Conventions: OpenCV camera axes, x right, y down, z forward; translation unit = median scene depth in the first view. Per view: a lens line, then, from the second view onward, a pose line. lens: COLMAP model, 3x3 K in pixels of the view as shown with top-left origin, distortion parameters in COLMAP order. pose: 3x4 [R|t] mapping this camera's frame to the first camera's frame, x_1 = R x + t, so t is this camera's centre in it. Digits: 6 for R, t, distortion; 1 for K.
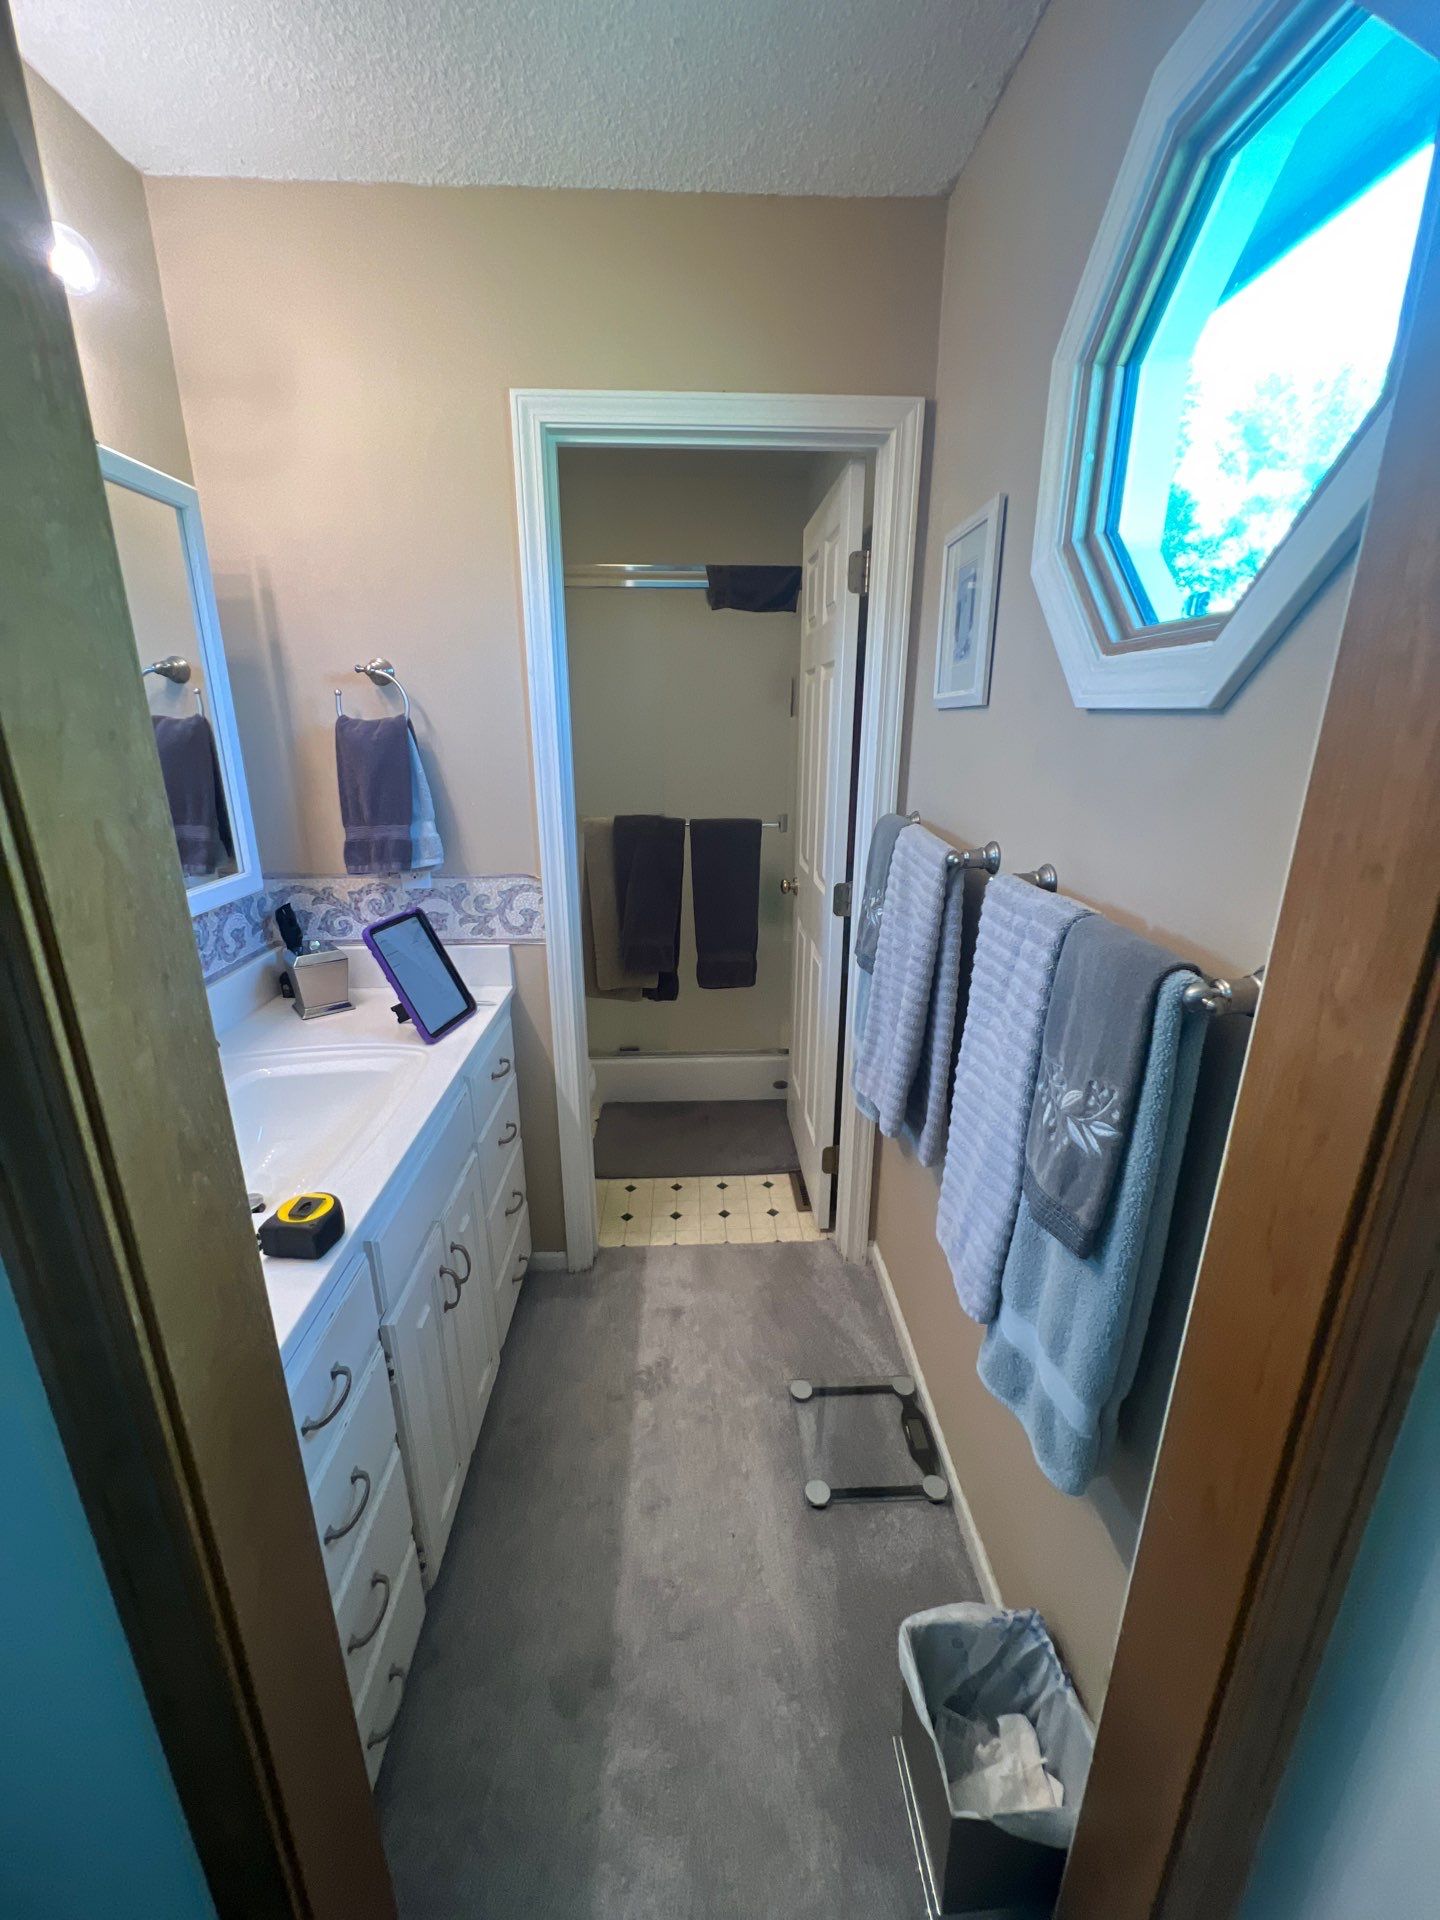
lens RADIAL K [[768.2, 0, 725.3], [0, 768.2, 953.1], [0, 0, 1]] dist [-0.004871, -0.000122]
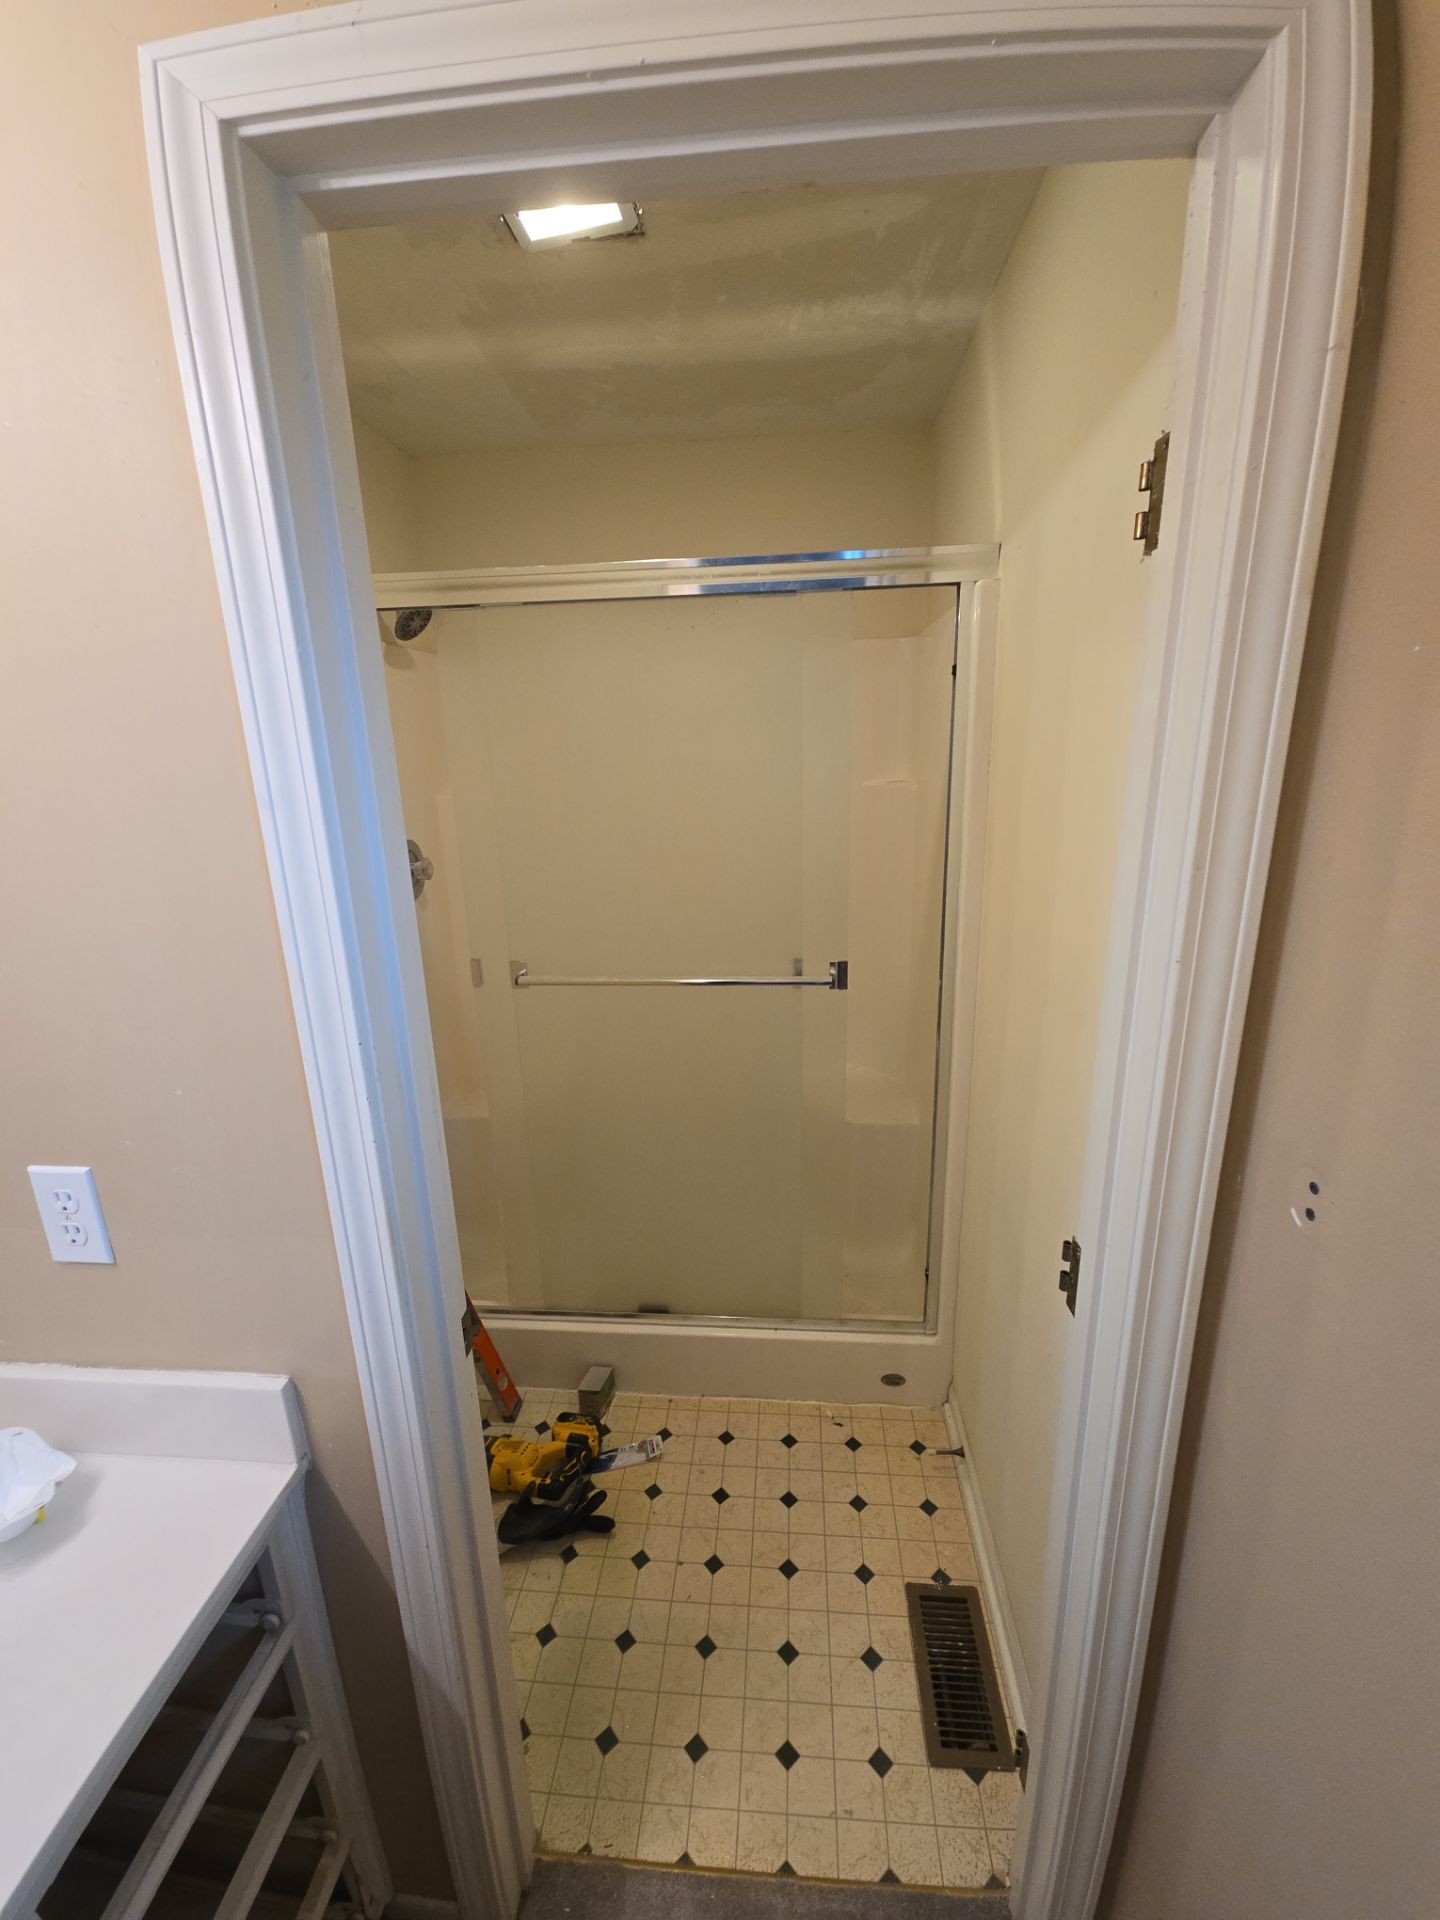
lens RADIAL K [[781.9, 0, 720.0], [0, 781.9, 960.0], [0, 0, 1]] dist [0.034442, -0.022577]
pose [[0.990591, 0.004551, -0.136782, 0.027090], [-0.008483, 0.999567, -0.028183, -0.208568], [0.136594, 0.029078, 0.990200, 0.482370]]
